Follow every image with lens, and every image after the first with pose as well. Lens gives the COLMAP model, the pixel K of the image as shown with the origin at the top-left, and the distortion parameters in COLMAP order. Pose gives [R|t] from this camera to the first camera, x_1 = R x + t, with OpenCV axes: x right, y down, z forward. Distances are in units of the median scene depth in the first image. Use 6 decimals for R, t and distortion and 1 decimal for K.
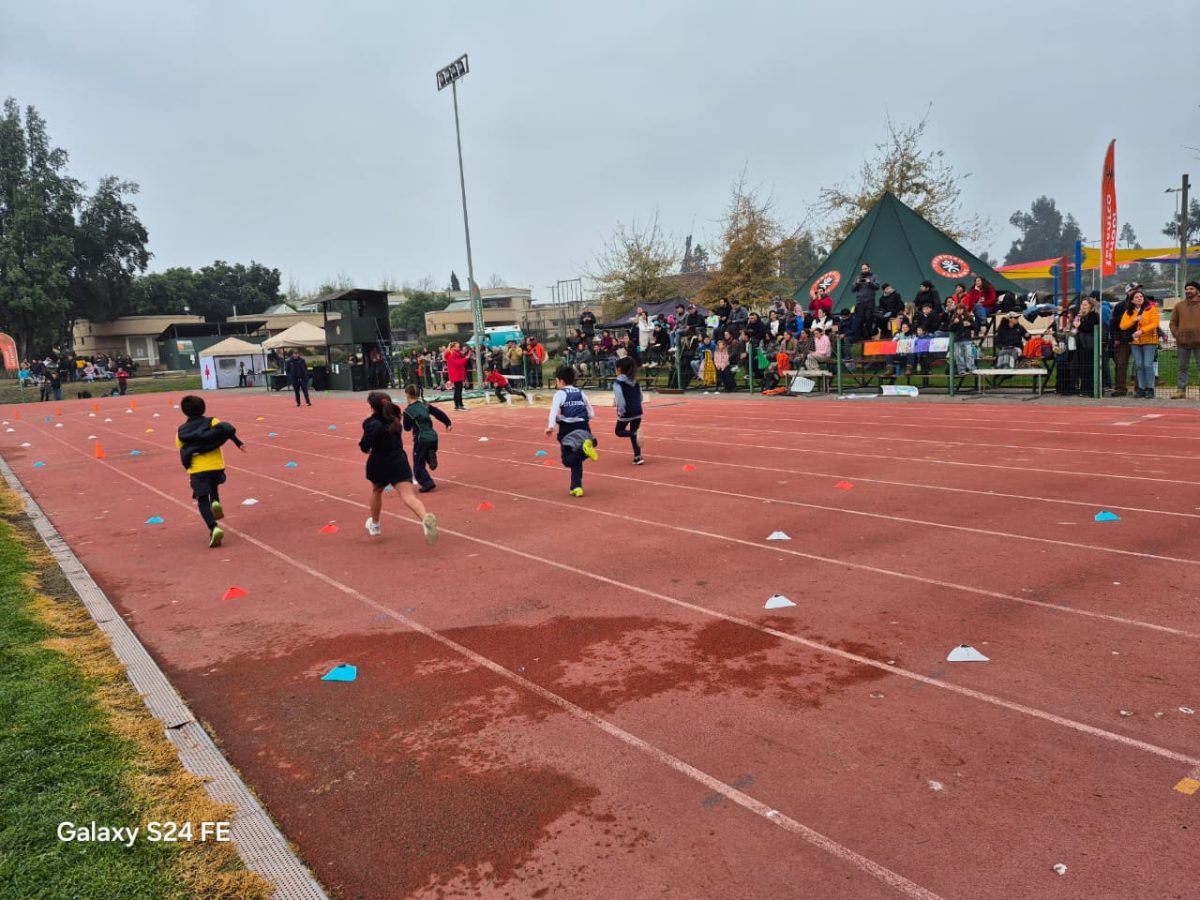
lens RADIAL K [[817.1, 0, 608.8], [0, 817.1, 434.0], [0, 0, 1]] dist [0.071135, -0.085193]
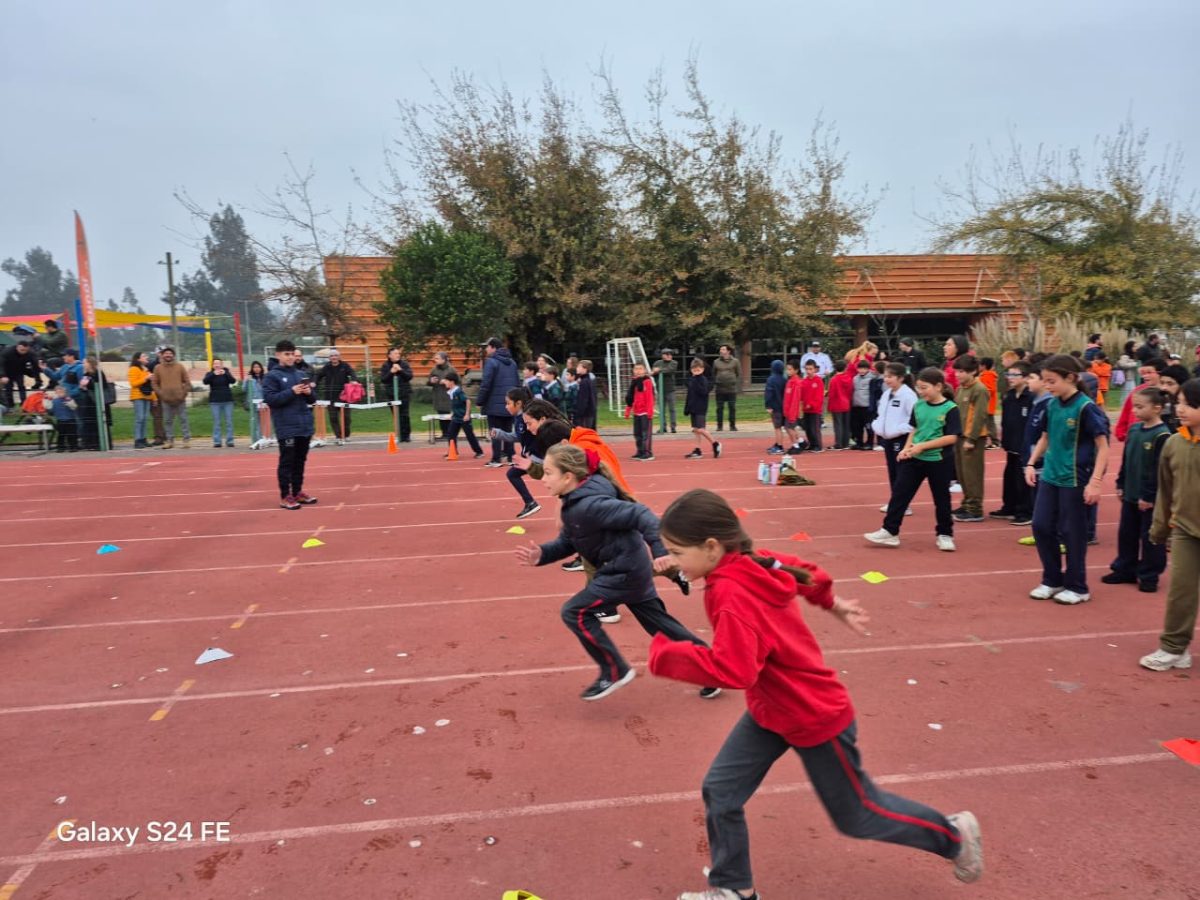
lens RADIAL K [[806.2, 0, 593.1], [0, 806.2, 454.6], [0, 0, 1]] dist [0.087615, -0.088686]
pose [[0.488207, -0.041947, 0.871719, -0.013375], [0.080671, 0.996737, 0.002783, 0.005089], [-0.868991, 0.068963, 0.489998, -0.036040]]
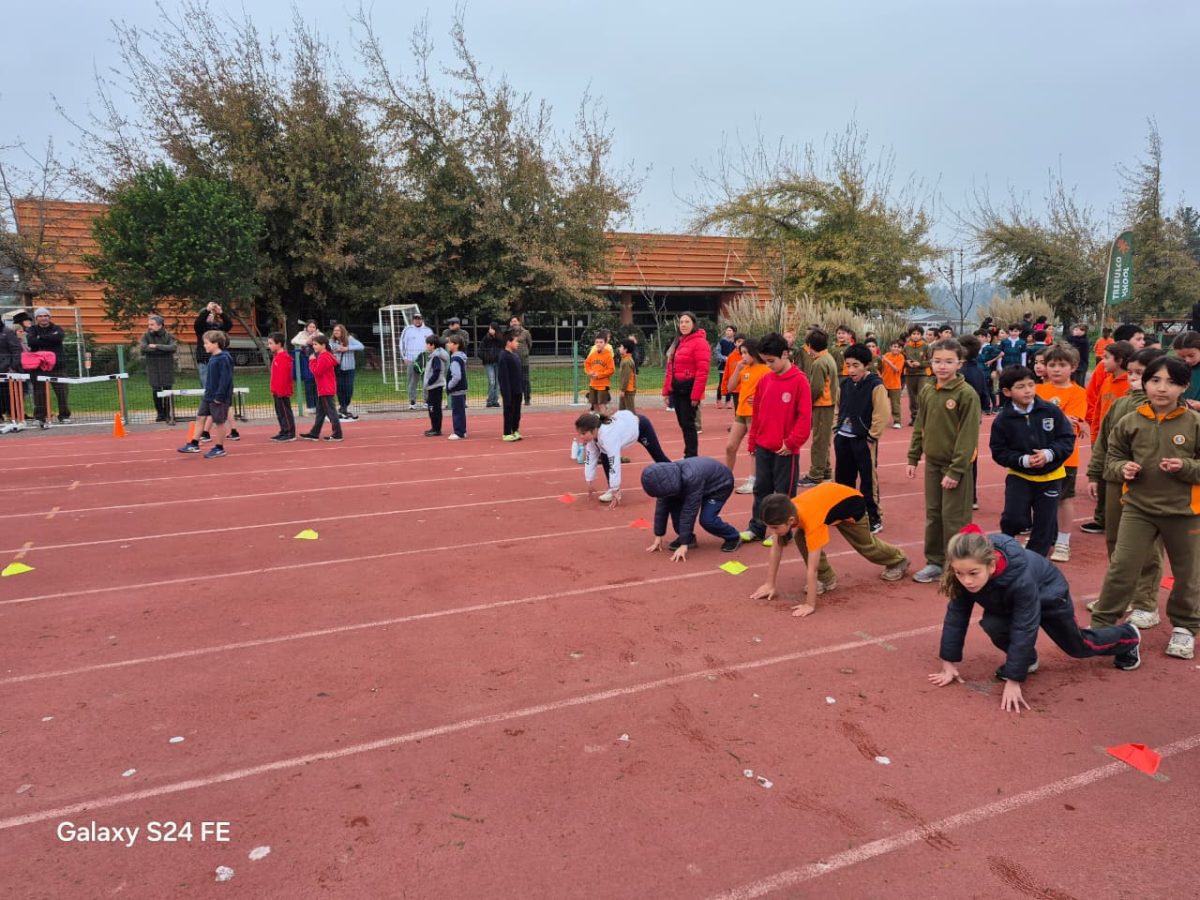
lens RADIAL K [[810.2, 0, 596.5], [0, 810.2, 430.7], [0, 0, 1]] dist [0.103977, -0.135053]
pose [[0.216305, -0.054391, 0.974809, 0.011292], [0.096078, 0.994787, 0.034187, 0.000406], [-0.971587, 0.086263, 0.220404, -0.005221]]
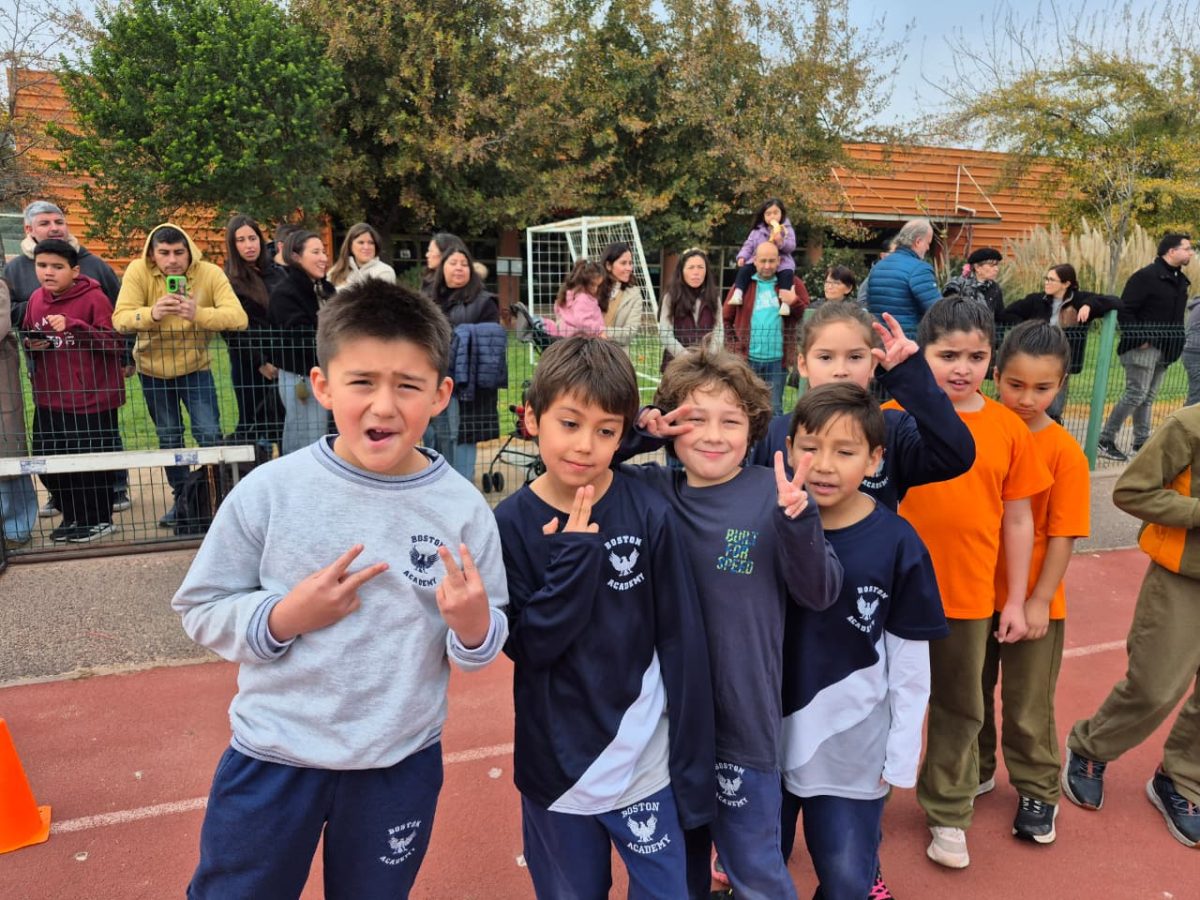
lens RADIAL K [[837.3, 0, 595.3], [0, 837.3, 438.7], [0, 0, 1]] dist [0.079622, -0.103943]
pose [[0.312371, -0.111135, 0.943437, 0.355621], [0.062140, 0.993397, 0.096446, -0.044223], [-0.947926, 0.028498, 0.317214, 0.219201]]
